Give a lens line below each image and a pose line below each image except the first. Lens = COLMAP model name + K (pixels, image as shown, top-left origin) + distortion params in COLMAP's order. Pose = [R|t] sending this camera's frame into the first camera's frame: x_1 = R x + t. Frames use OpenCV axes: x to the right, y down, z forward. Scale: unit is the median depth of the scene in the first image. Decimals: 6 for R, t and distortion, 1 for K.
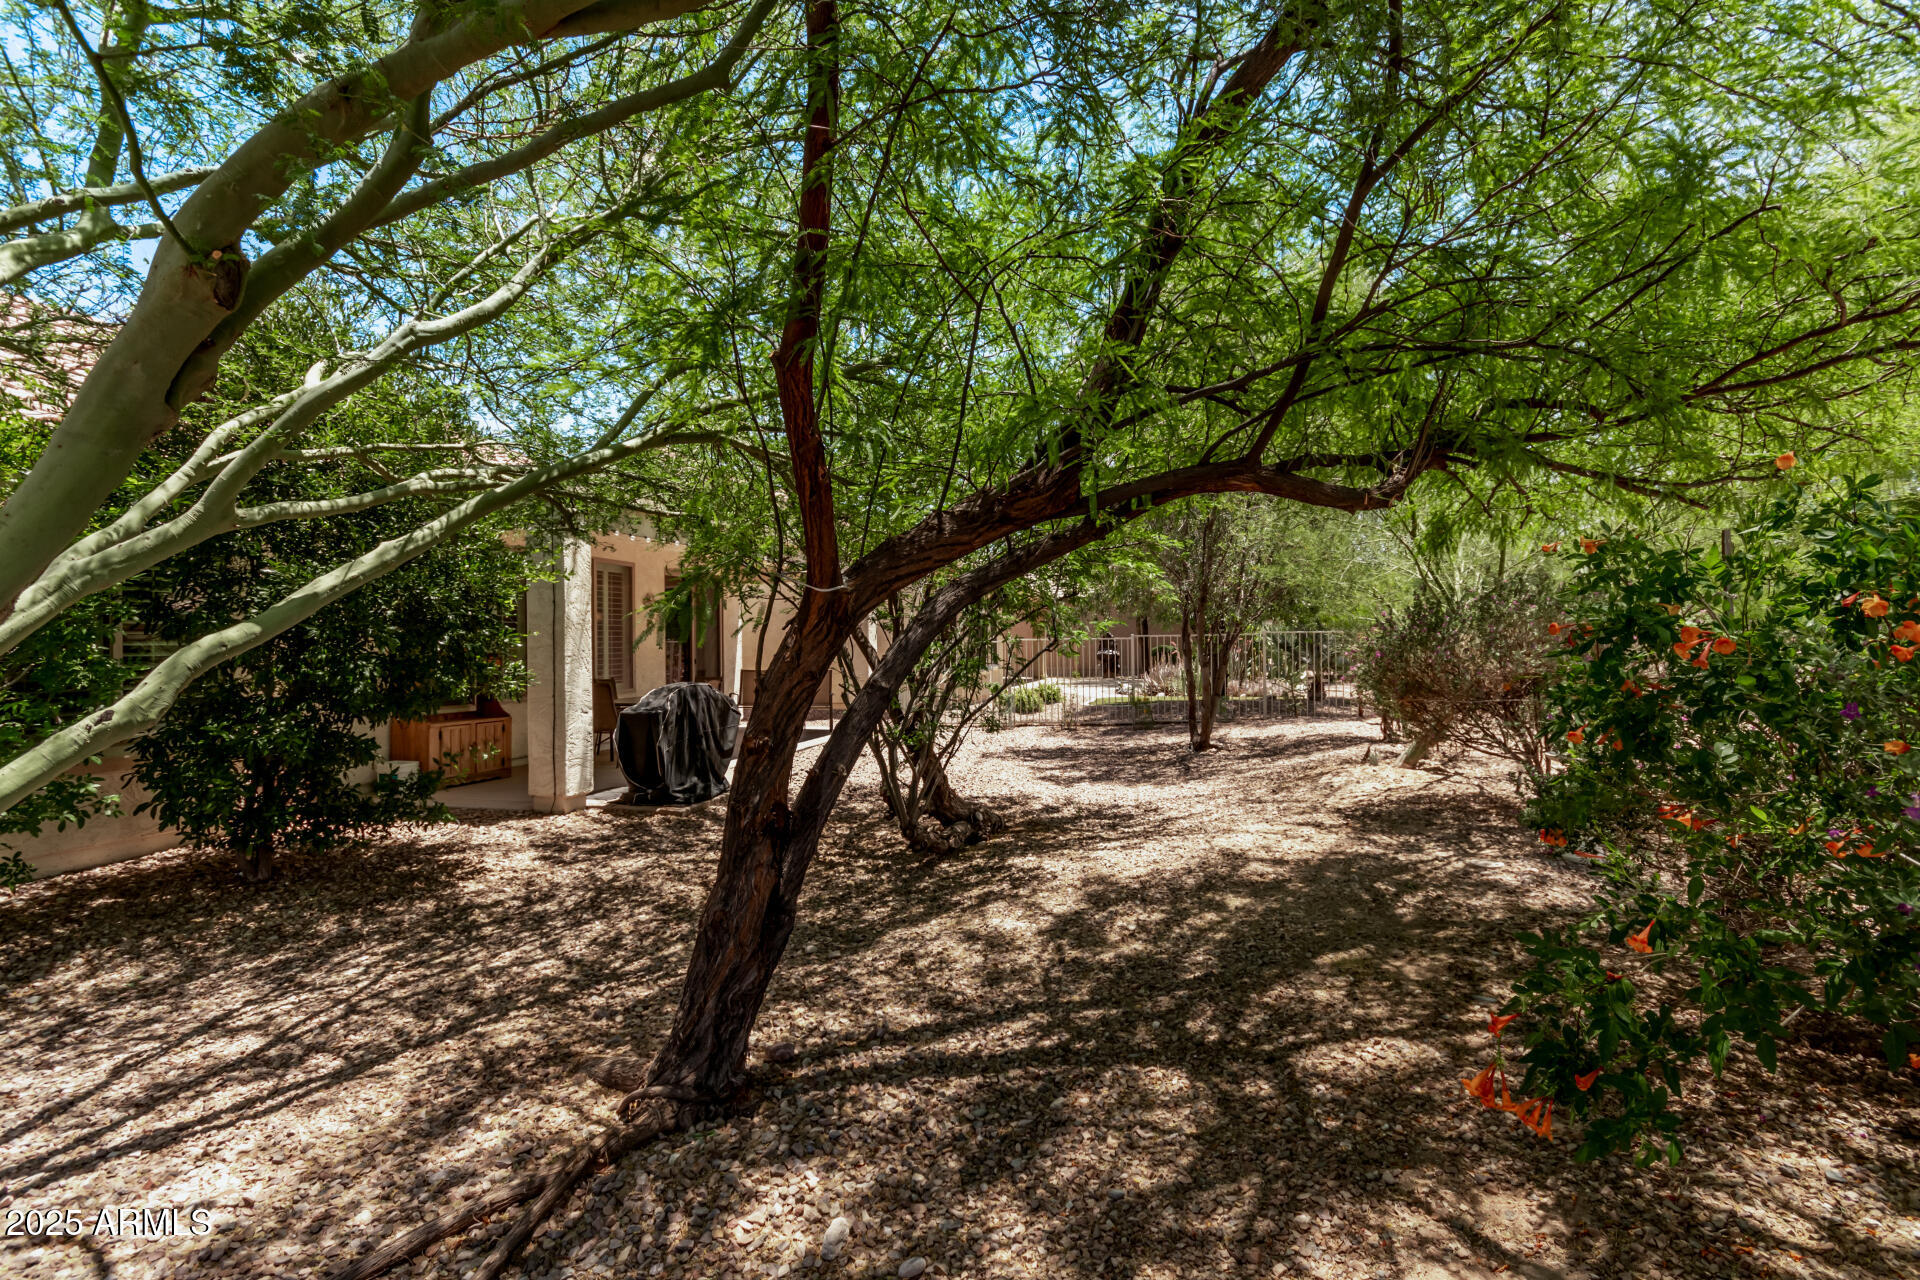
lens RADIAL K [[910.3, 0, 960.5], [0, 910.3, 639.1], [0, 0, 1]] dist [0.012956, -0.000233]
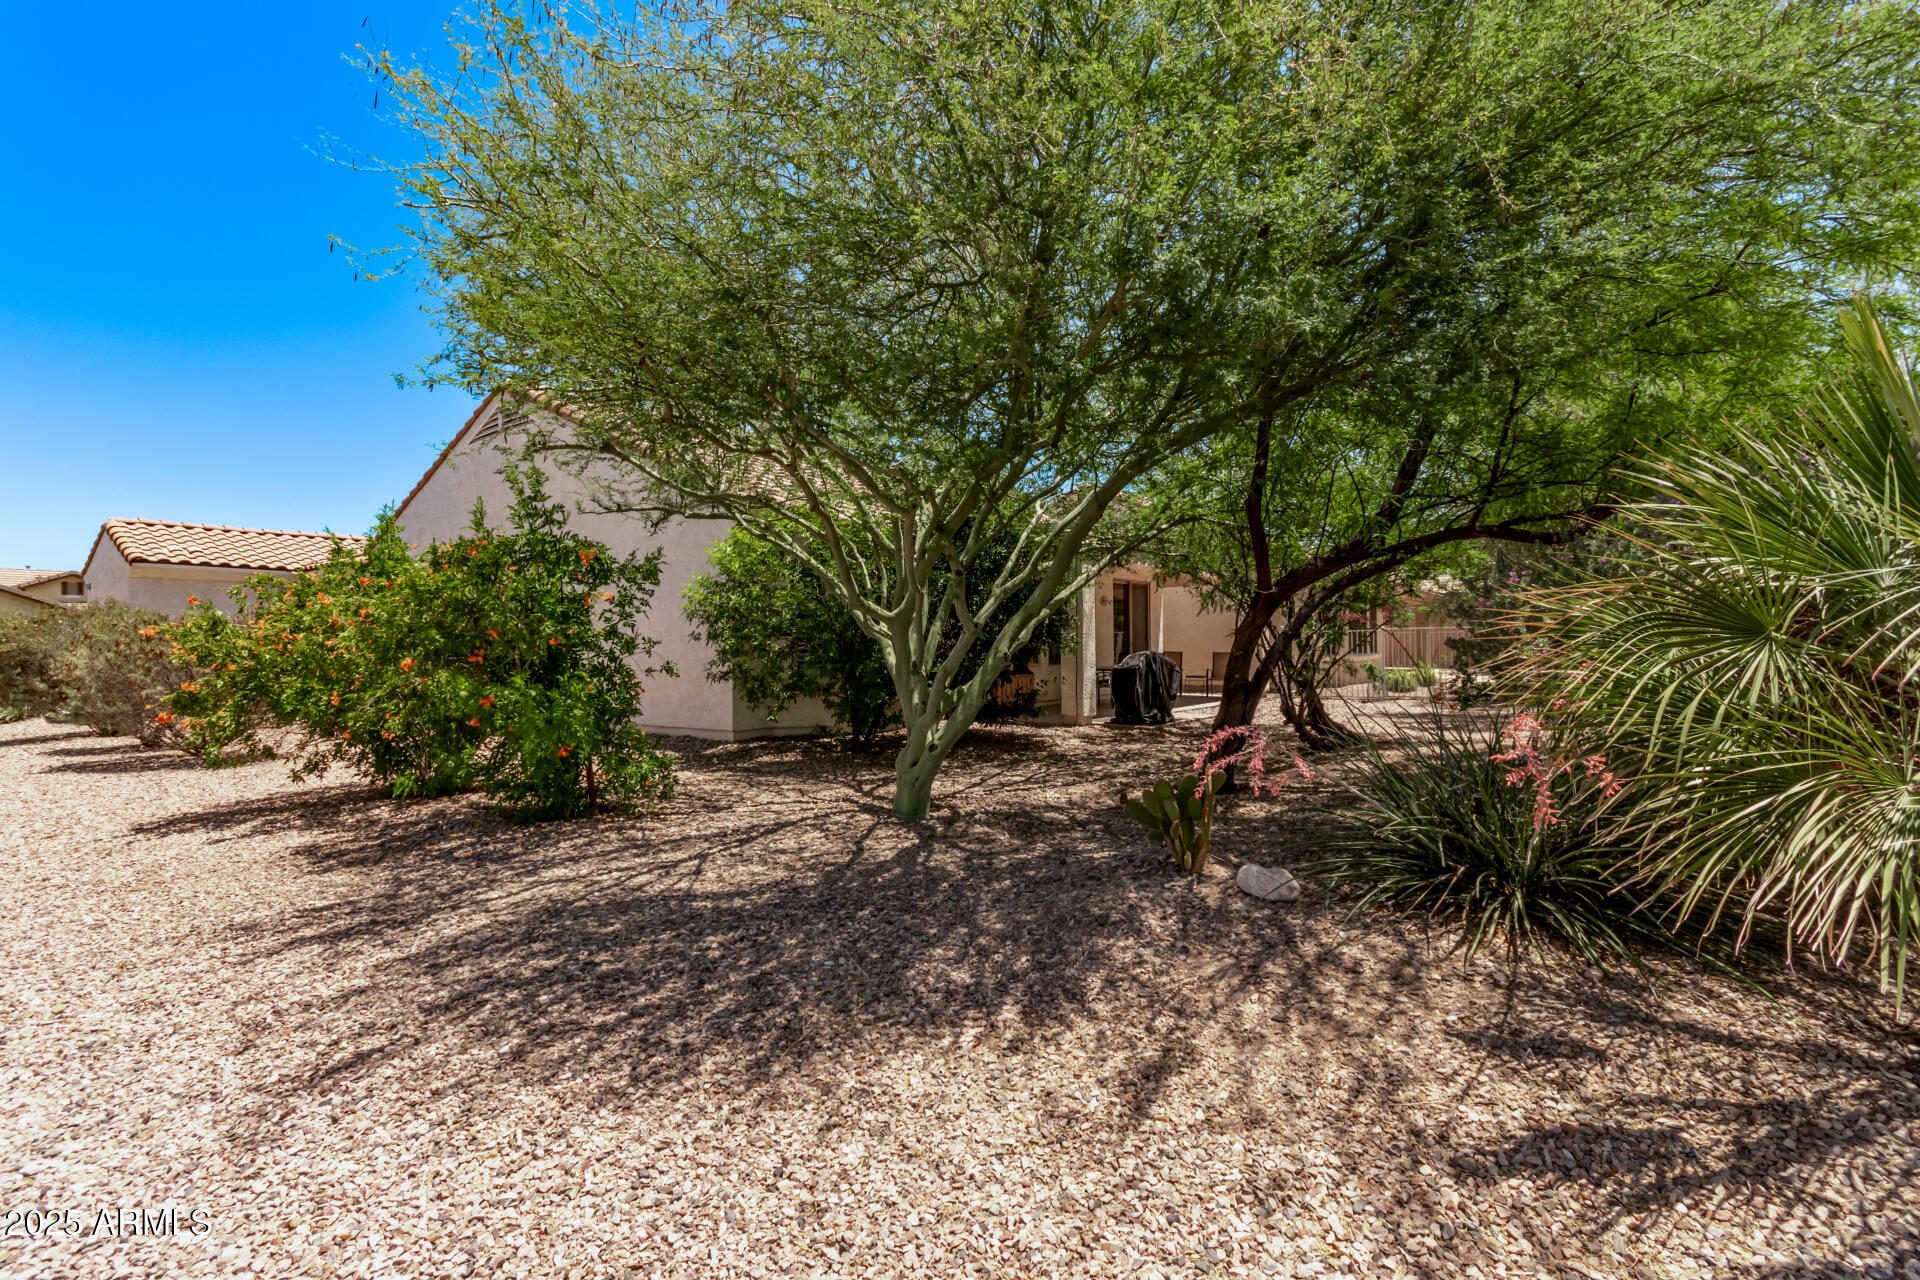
lens RADIAL K [[910.3, 0, 967.9], [0, 910.3, 639.0], [0, 0, 1]] dist [0.012956, -0.000233]
pose [[0.922797, 0.000872, -0.385285, 0.030596], [-0.002137, 0.999994, -0.002856, 0.043401], [0.385280, 0.003459, 0.922793, -0.844028]]
